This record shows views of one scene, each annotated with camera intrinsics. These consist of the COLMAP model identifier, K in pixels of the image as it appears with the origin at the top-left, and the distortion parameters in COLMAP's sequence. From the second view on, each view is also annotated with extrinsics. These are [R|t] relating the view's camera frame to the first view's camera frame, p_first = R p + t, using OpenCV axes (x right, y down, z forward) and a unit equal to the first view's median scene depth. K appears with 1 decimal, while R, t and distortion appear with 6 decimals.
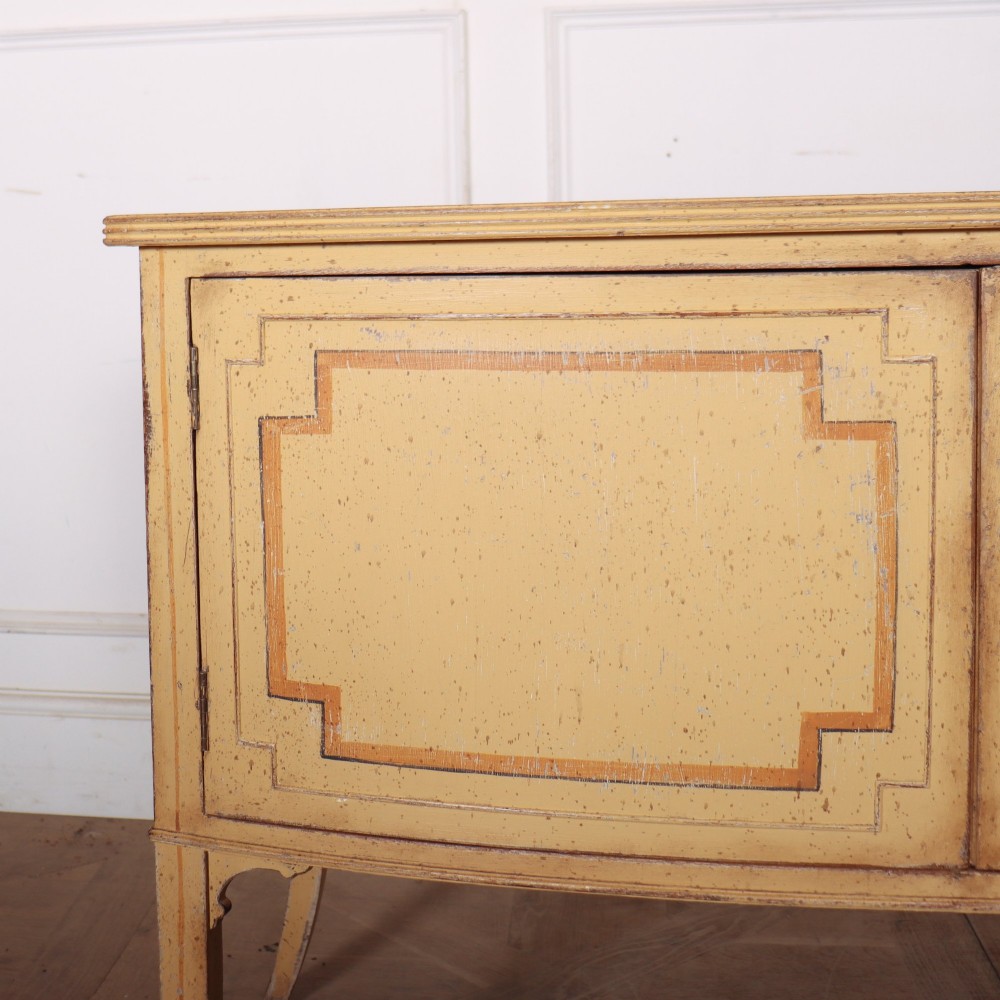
lens RADIAL K [[1633.0, 0, 305.6], [0, 1633.0, 328.3], [0, 0, 1]] dist [-0.185320, 0.168445]
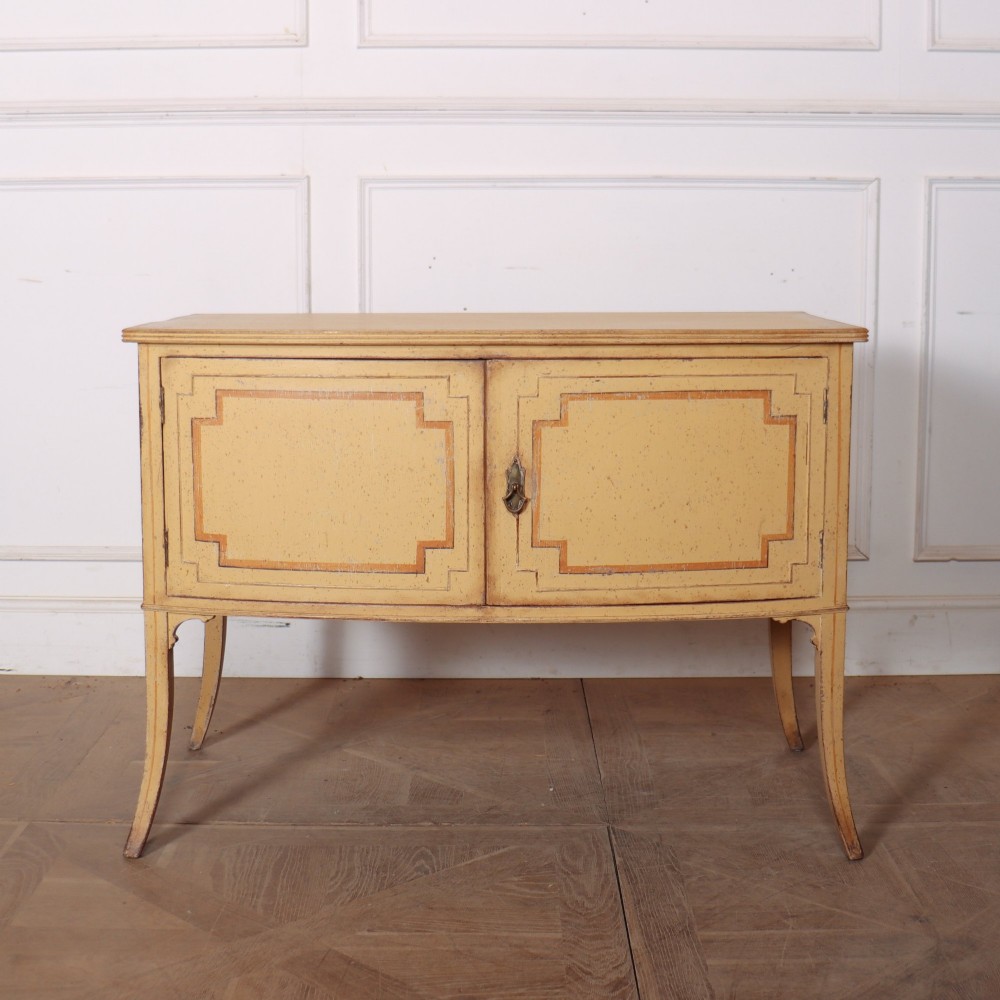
lens RADIAL K [[1650.8, 0, 498.4], [0, 1650.8, 516.6], [0, 0, 1]] dist [-0.175040, 0.061056]
pose [[0.984283, -0.002335, 0.176585, -0.011610], [-0.016014, 0.994613, 0.102414, -0.054984], [-0.175873, -0.103632, 0.978943, -1.456479]]
